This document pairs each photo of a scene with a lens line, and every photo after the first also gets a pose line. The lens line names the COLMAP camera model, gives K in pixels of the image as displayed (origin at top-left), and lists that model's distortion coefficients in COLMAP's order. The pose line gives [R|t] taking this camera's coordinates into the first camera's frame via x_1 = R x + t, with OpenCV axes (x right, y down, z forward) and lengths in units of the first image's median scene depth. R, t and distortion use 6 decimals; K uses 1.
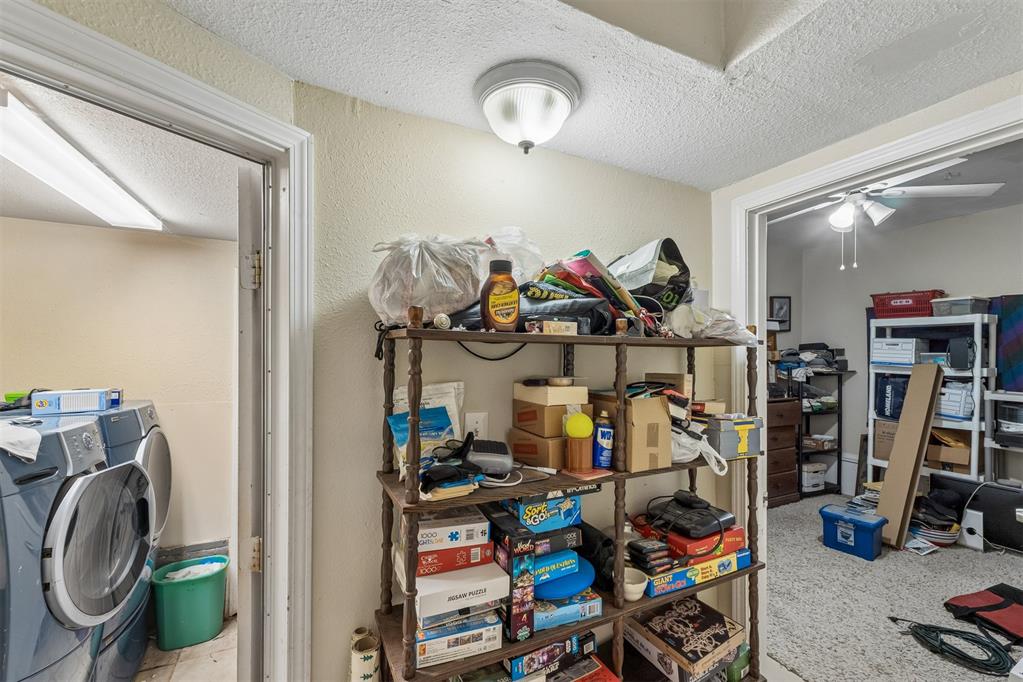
lens RADIAL K [[434.1, 0, 516.7], [0, 434.1, 350.4], [0, 0, 1]] dist [0.007089, -0.000555]
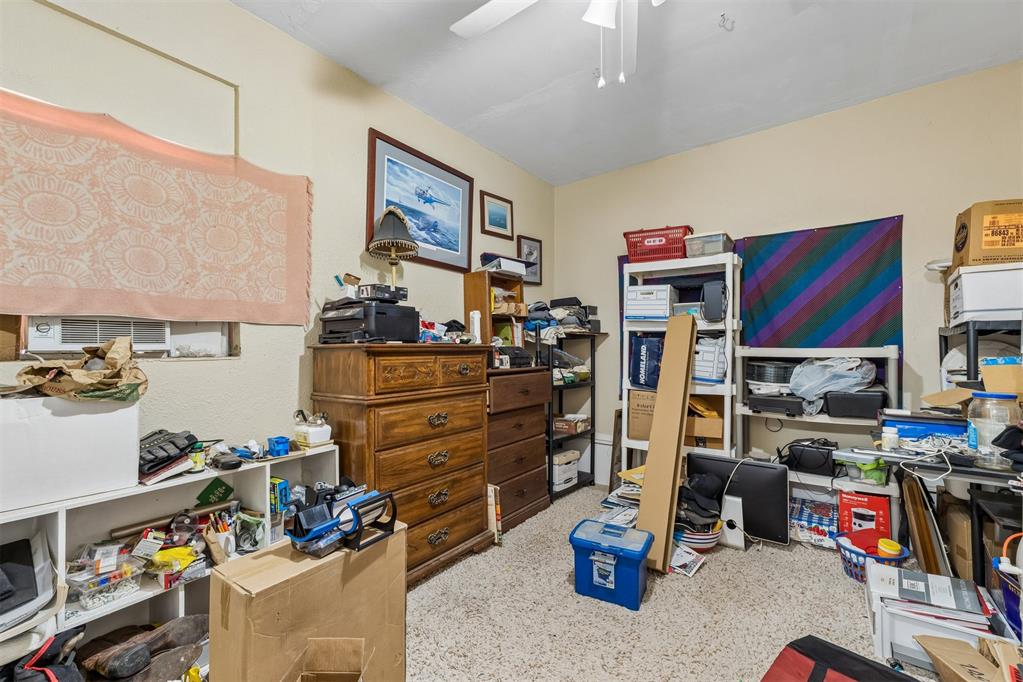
lens RADIAL K [[434.1, 0, 515.3], [0, 434.1, 339.5], [0, 0, 1]] dist [0.007089, -0.000555]
pose [[0.892212, -0.002950, 0.451608, 0.309781], [0.004454, 0.999988, -0.002267, 0.075090], [-0.451595, 0.004034, 0.892214, 0.429770]]
